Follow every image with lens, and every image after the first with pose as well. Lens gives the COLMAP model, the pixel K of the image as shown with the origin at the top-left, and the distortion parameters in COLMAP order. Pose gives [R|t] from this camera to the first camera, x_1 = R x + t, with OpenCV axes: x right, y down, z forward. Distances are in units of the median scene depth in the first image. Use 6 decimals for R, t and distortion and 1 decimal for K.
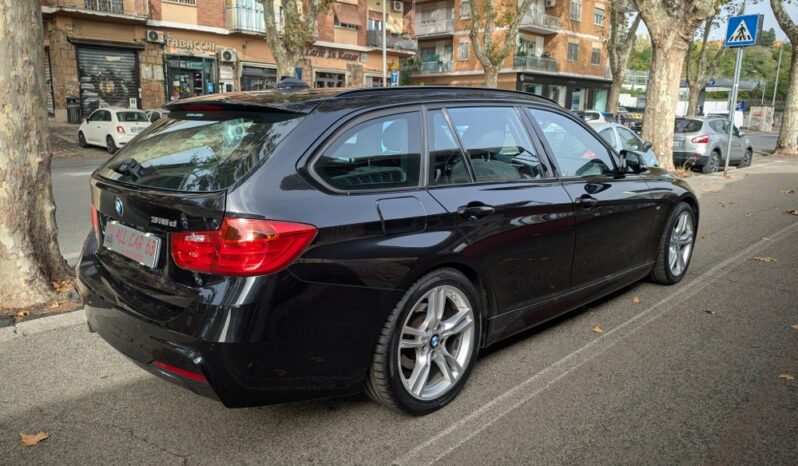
lens RADIAL K [[589.1, 0, 393.2], [0, 589.1, 230.6], [0, 0, 1]] dist [0.001066, -0.006302]
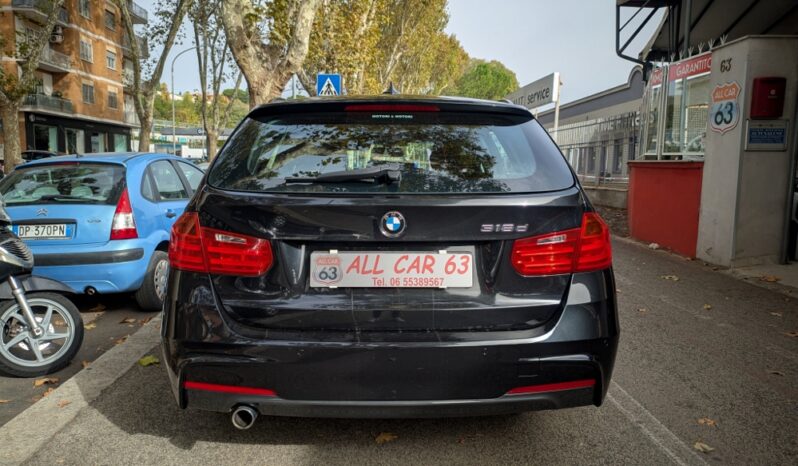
lens RADIAL K [[589.1, 0, 403.2], [0, 589.1, 235.1], [0, 0, 1]] dist [0.001066, -0.006302]
pose [[0.689053, -0.087206, 0.719445, -0.646420], [0.138278, 0.990316, -0.012398, -0.006534], [-0.711396, 0.108026, 0.694439, 0.284960]]
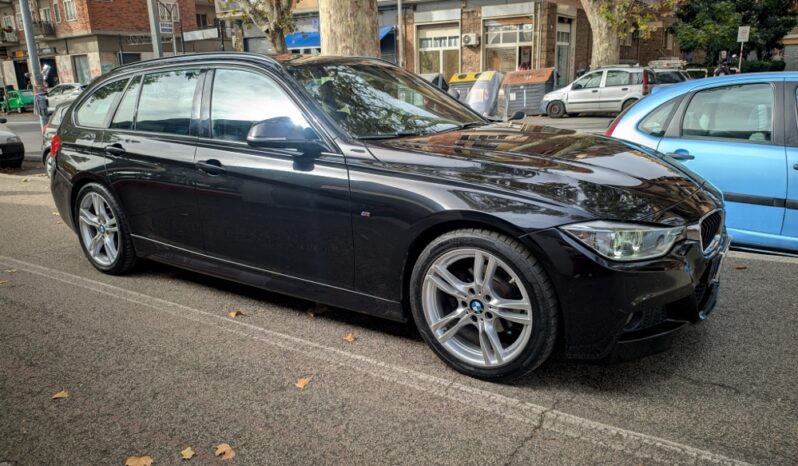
lens RADIAL K [[589.1, 0, 396.9], [0, 589.1, 234.4], [0, 0, 1]] dist [0.001066, -0.006302]
pose [[0.162380, 0.226849, -0.960298, 1.150006], [-0.158373, 0.966589, 0.201555, -0.157816], [0.973936, 0.119357, 0.192881, 0.993378]]
